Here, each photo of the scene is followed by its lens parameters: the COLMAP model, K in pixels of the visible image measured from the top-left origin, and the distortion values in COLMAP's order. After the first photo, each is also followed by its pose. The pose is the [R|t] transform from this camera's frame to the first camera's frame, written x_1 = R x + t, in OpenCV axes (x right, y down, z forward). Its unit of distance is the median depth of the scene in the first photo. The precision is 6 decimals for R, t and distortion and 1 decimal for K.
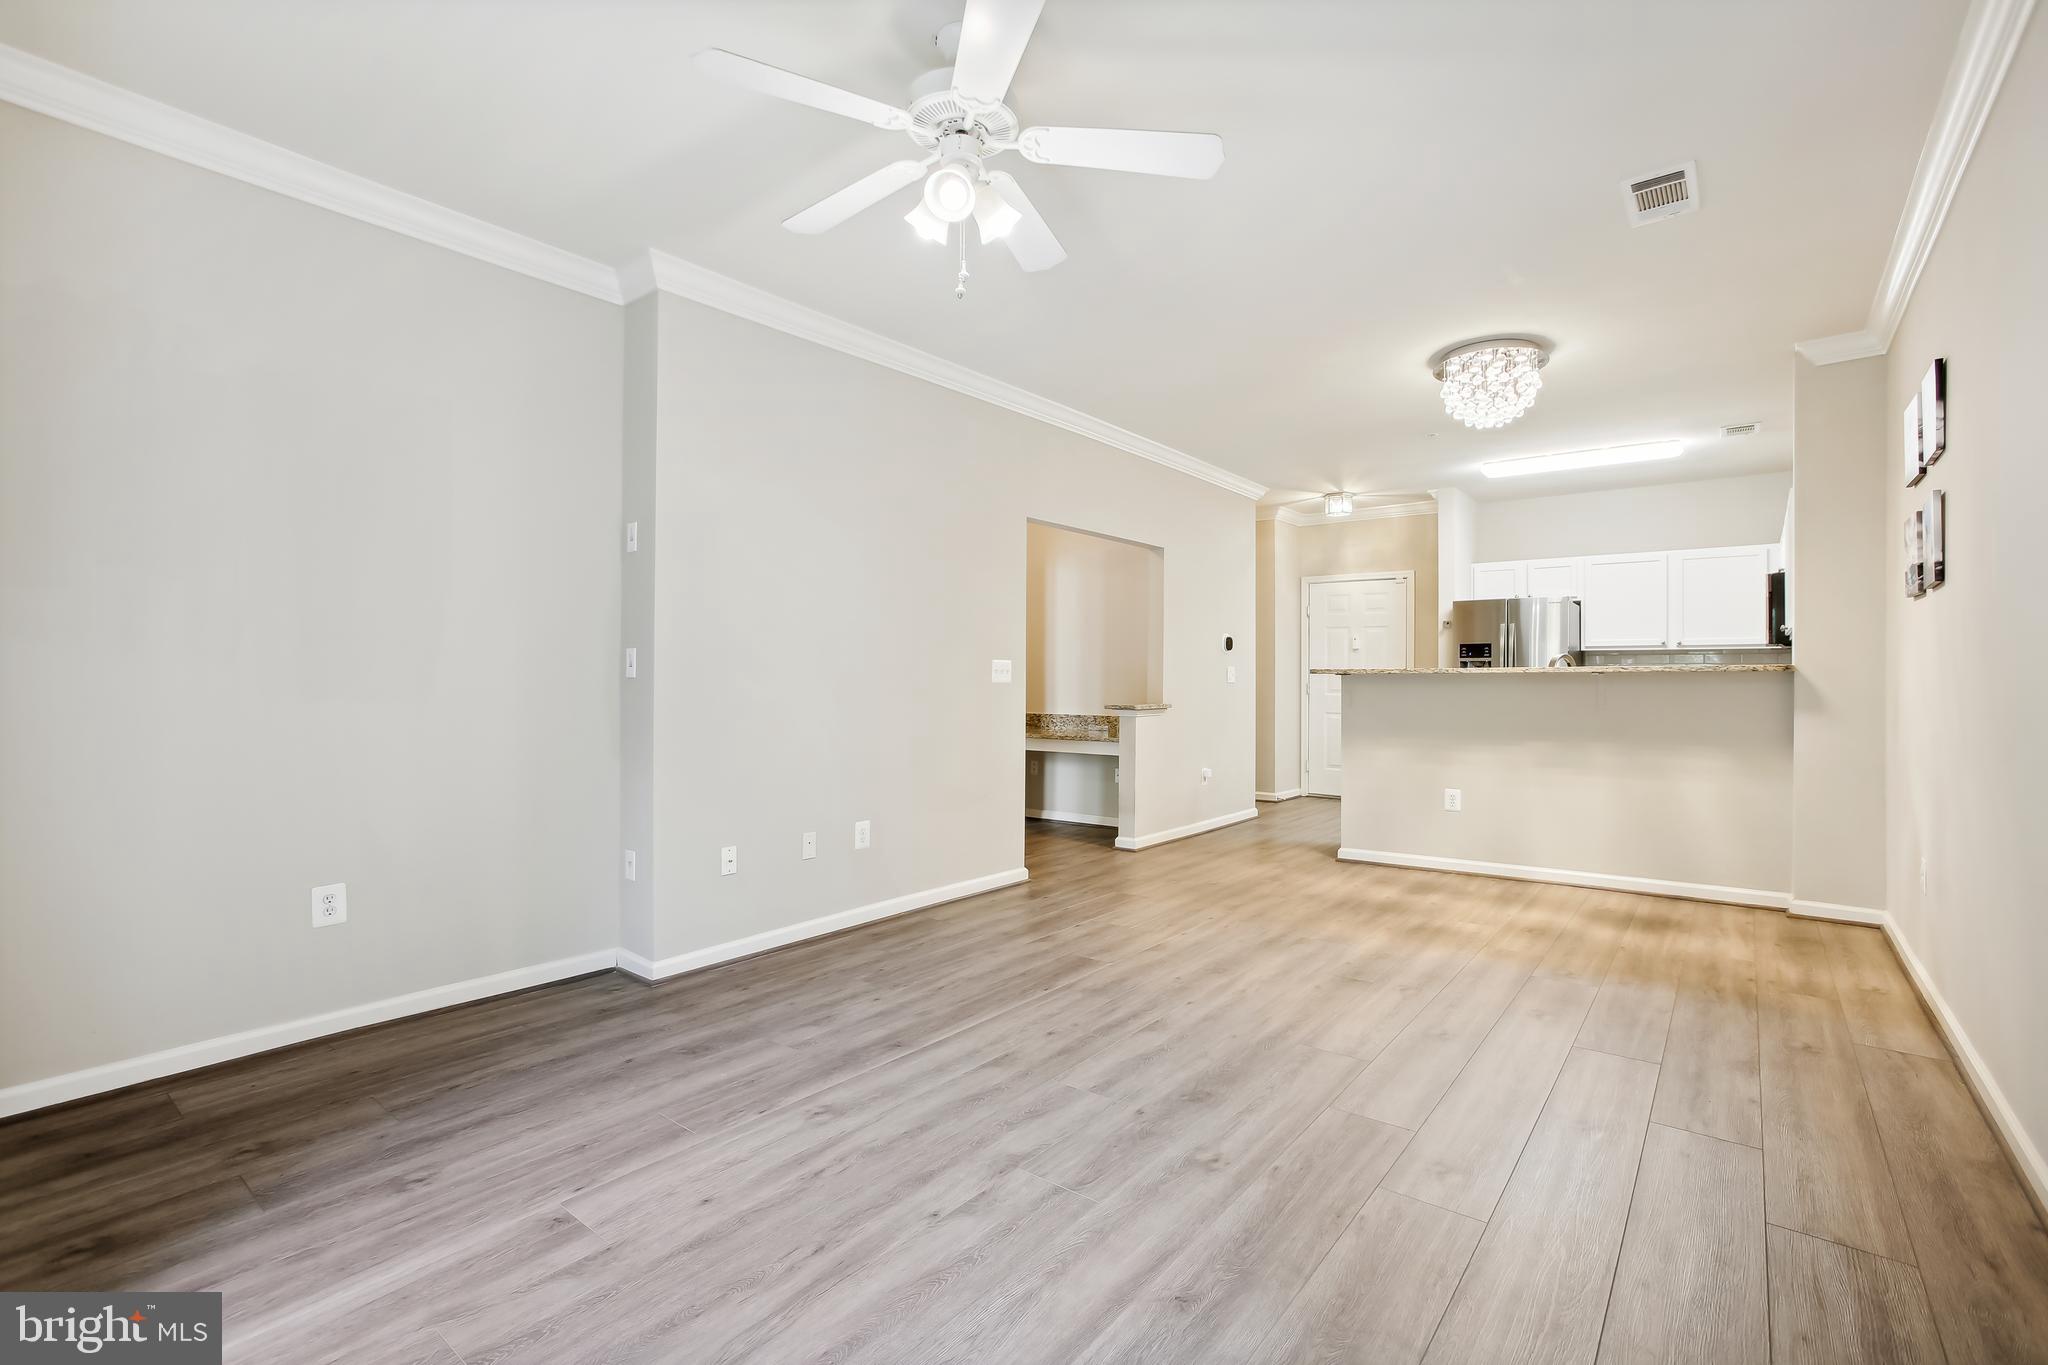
lens RADIAL K [[917.7, 0, 1027.3], [0, 917.7, 679.3], [0, 0, 1]] dist [-0.044898, 0.017124]
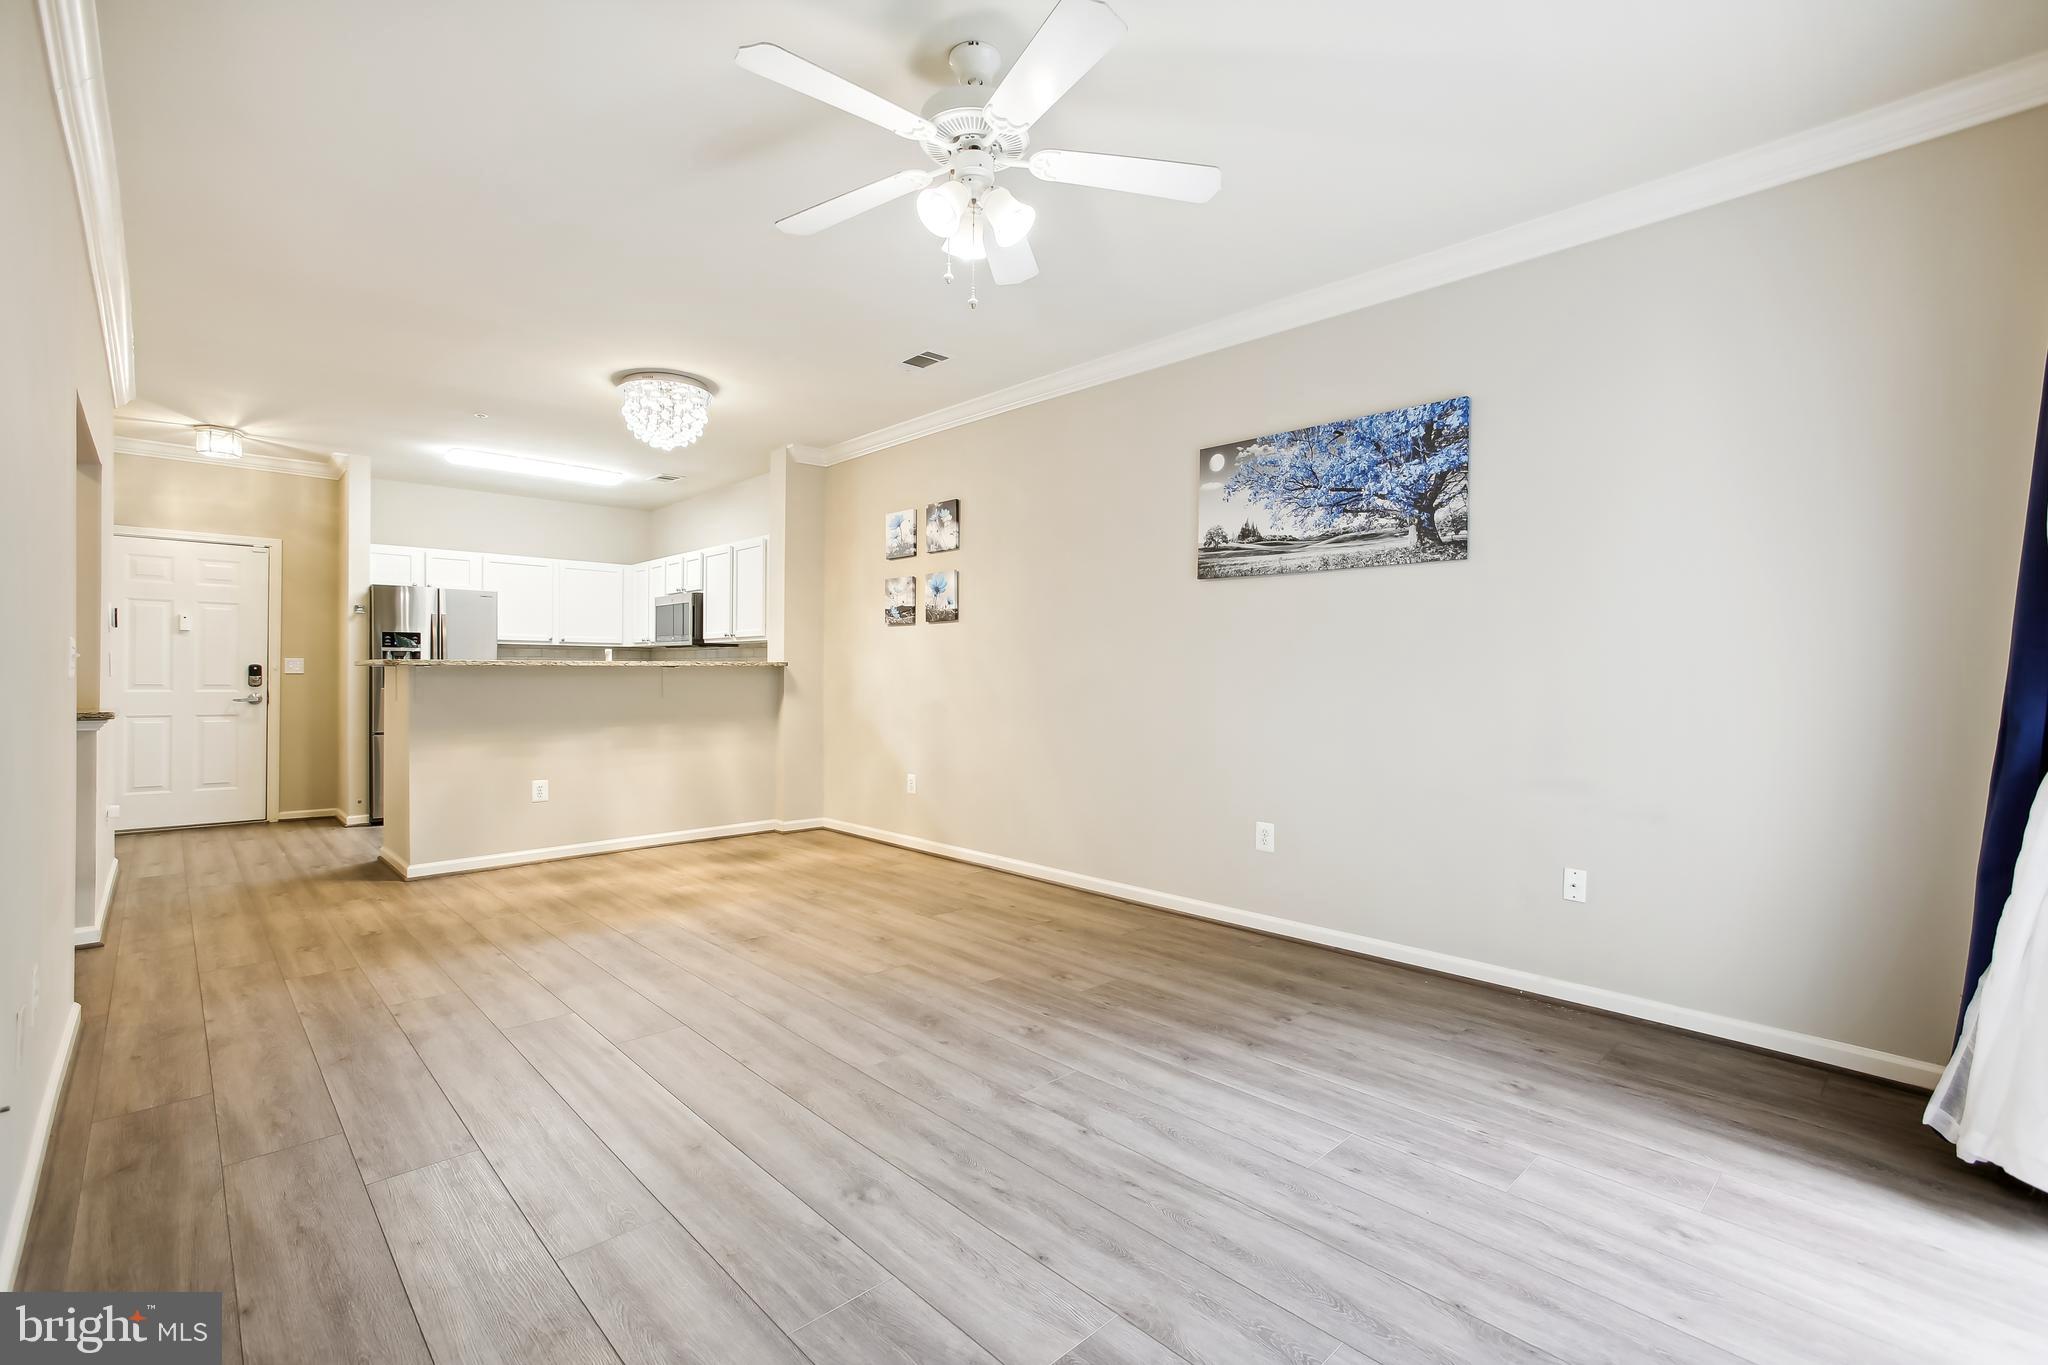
lens RADIAL K [[917.7, 0, 1027.3], [0, 917.7, 679.3], [0, 0, 1]] dist [-0.044898, 0.017124]
pose [[0.131384, -0.007348, 0.991304, -0.742490], [-0.003327, 0.999964, 0.007853, -0.001532], [-0.991326, -0.004330, 0.131355, 0.537106]]
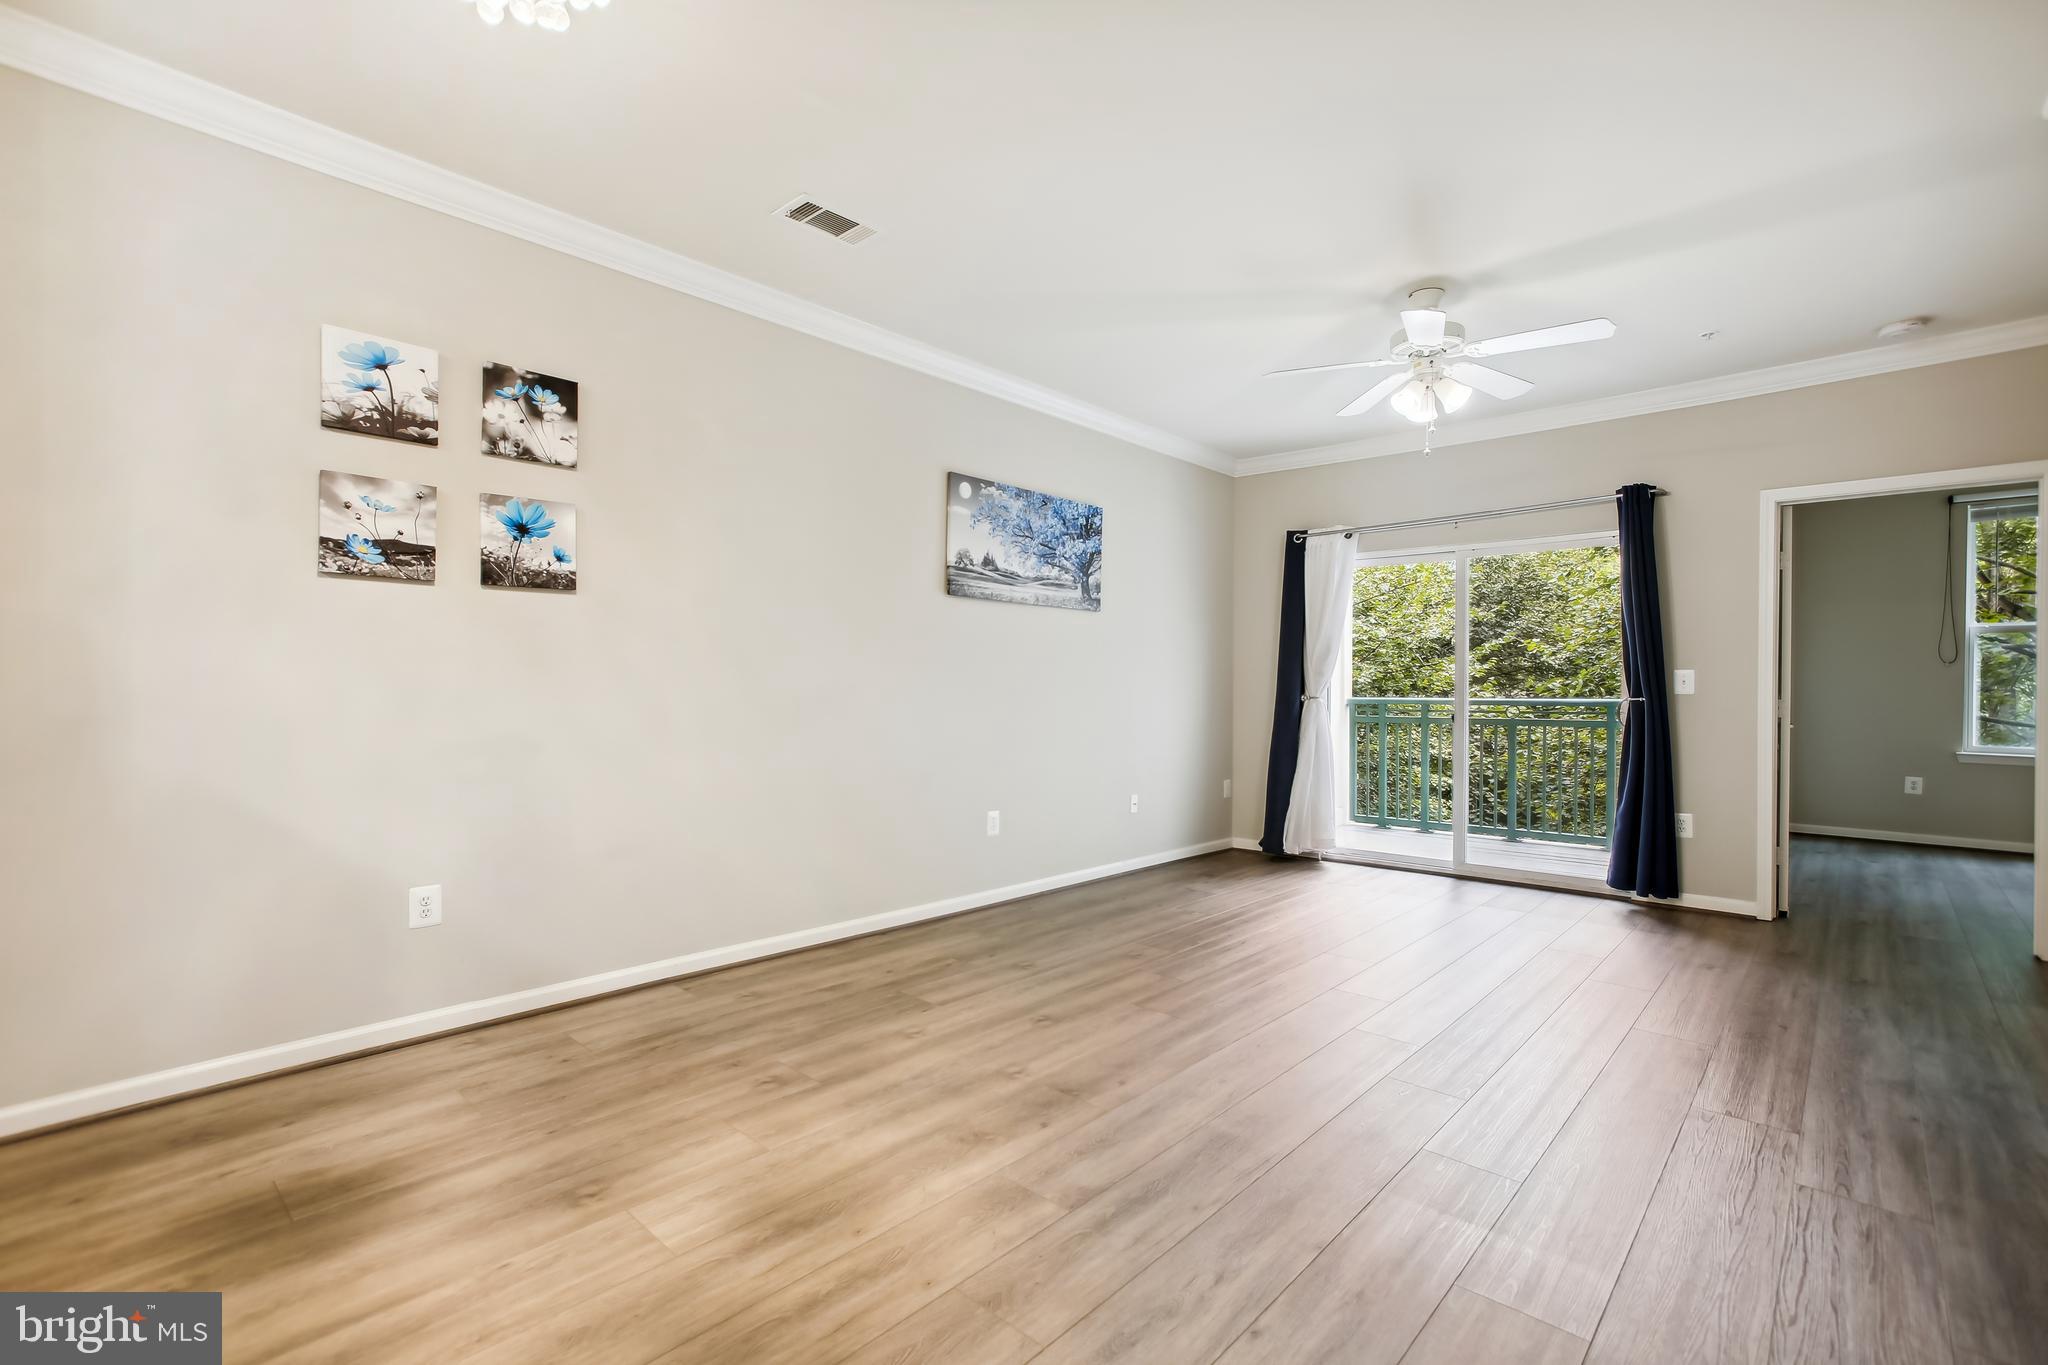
lens RADIAL K [[926.0, 0, 1018.1], [0, 926.0, 684.8], [0, 0, 1]] dist [-0.027780, 0.019136]
pose [[-0.997132, -0.008887, 0.075163, 0.358470], [-0.008834, 0.999960, 0.001044, -0.001587], [-0.075169, 0.000377, -0.997171, 1.823980]]
